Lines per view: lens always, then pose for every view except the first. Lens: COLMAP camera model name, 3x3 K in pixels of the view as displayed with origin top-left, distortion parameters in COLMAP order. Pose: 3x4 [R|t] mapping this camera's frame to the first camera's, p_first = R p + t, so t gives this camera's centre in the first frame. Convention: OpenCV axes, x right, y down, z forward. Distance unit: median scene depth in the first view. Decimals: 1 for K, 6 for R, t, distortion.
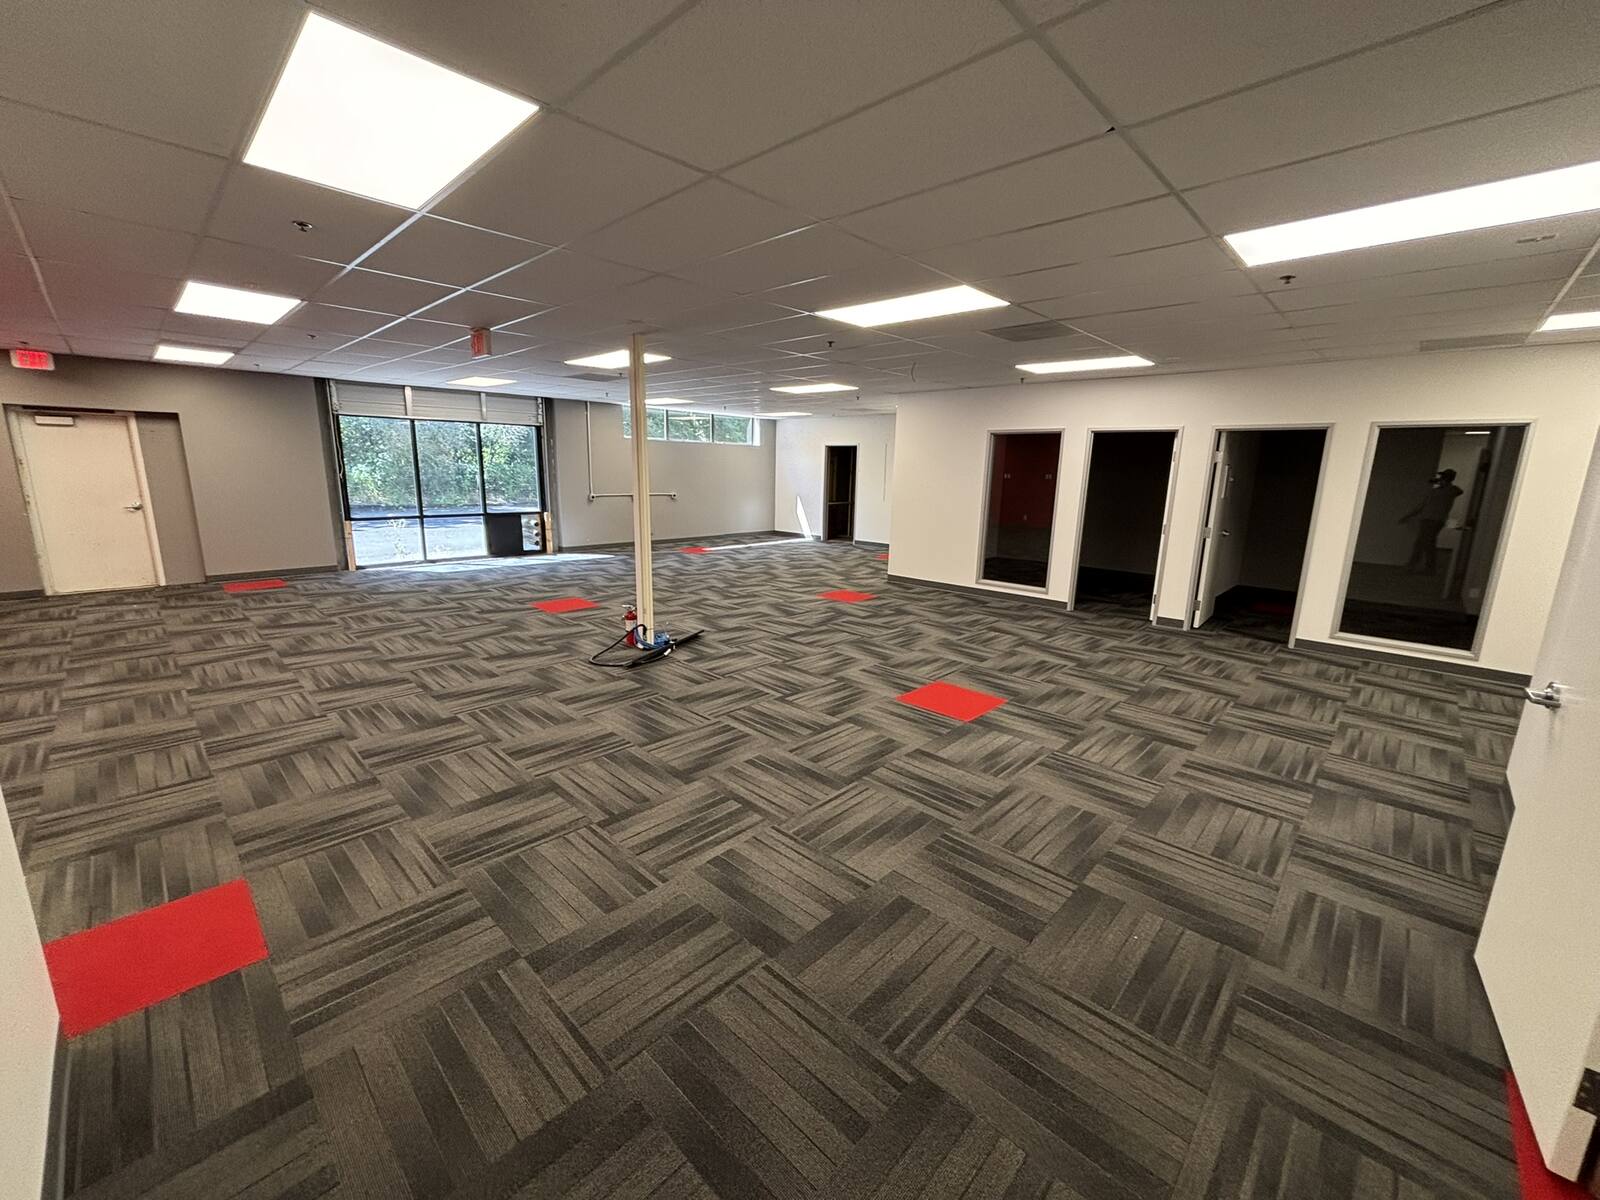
lens RADIAL K [[641.1, 0, 800.0], [0, 641.1, 600.0], [0, 0, 1]] dist [-0.003372, -0.000108]
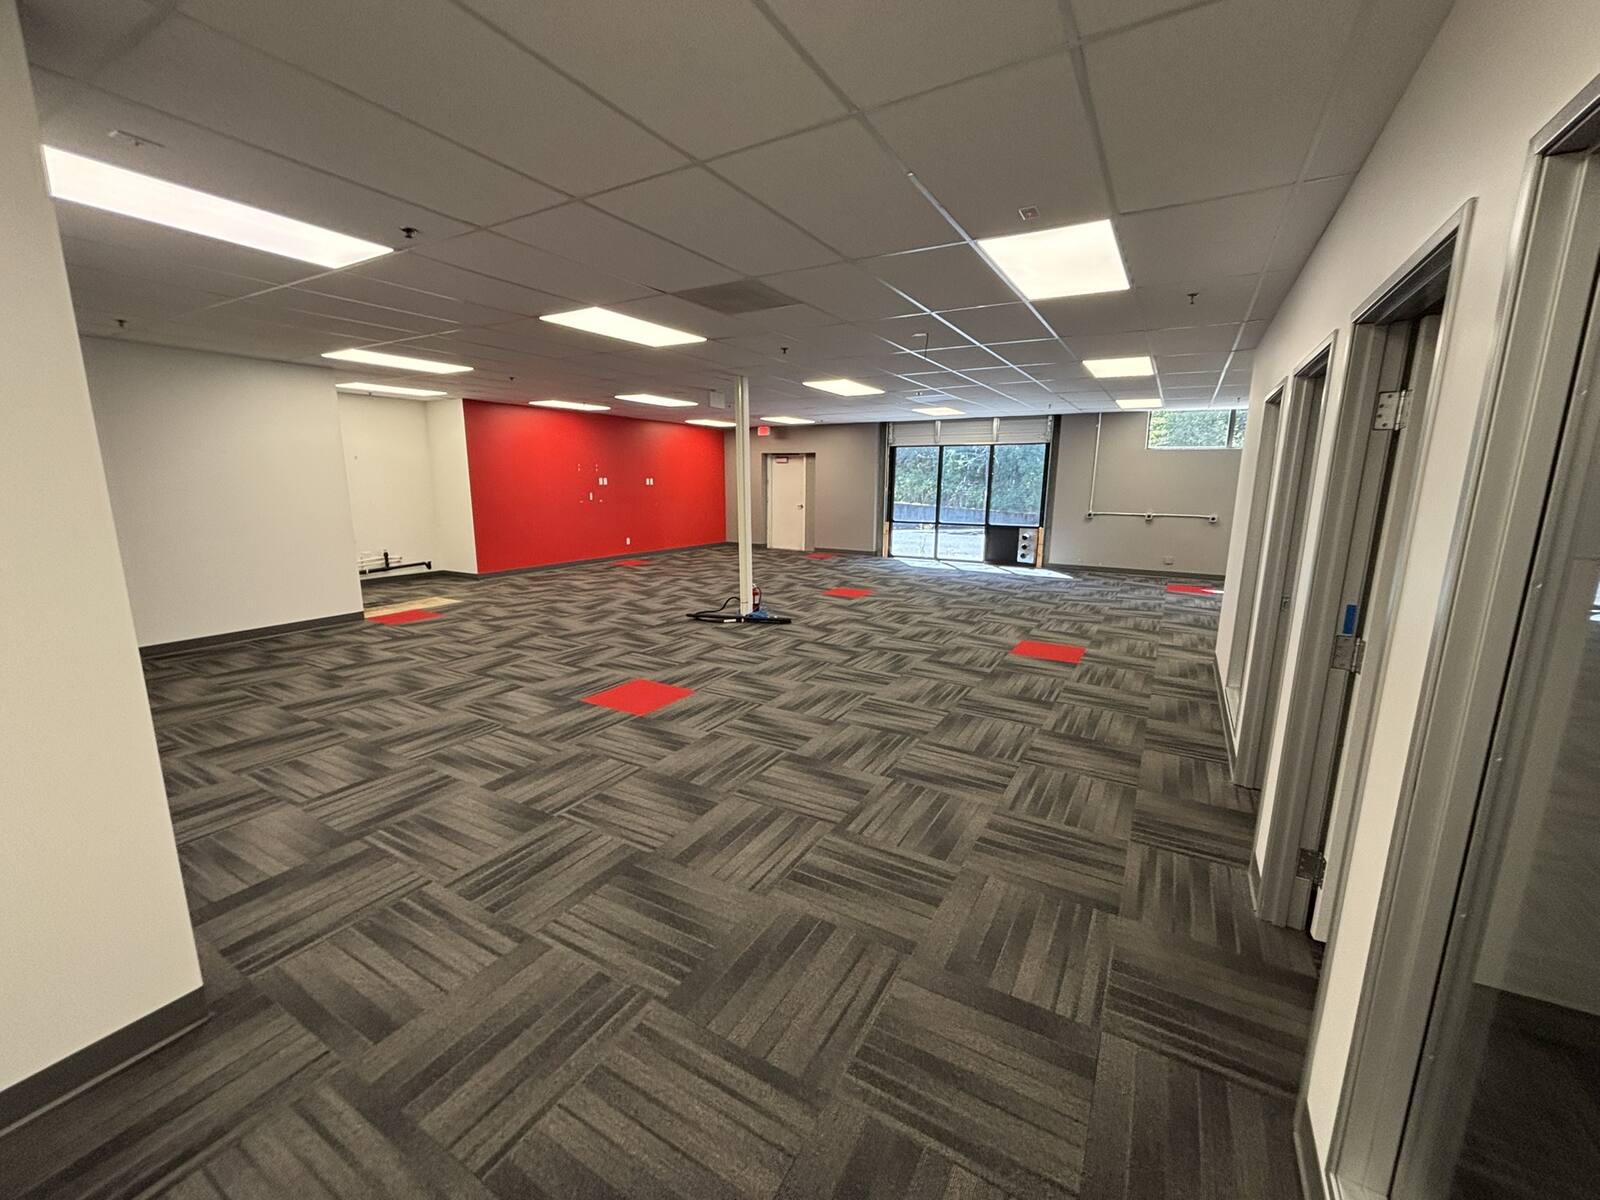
lens RADIAL K [[641.1, 0, 800.0], [0, 641.1, 600.0], [0, 0, 1]] dist [-0.003372, -0.000108]
pose [[0.239894, 0.162479, -0.957106, 1.109860], [-0.200262, 0.972972, 0.114978, -0.143038], [0.949919, 0.164090, 0.265949, 0.842087]]
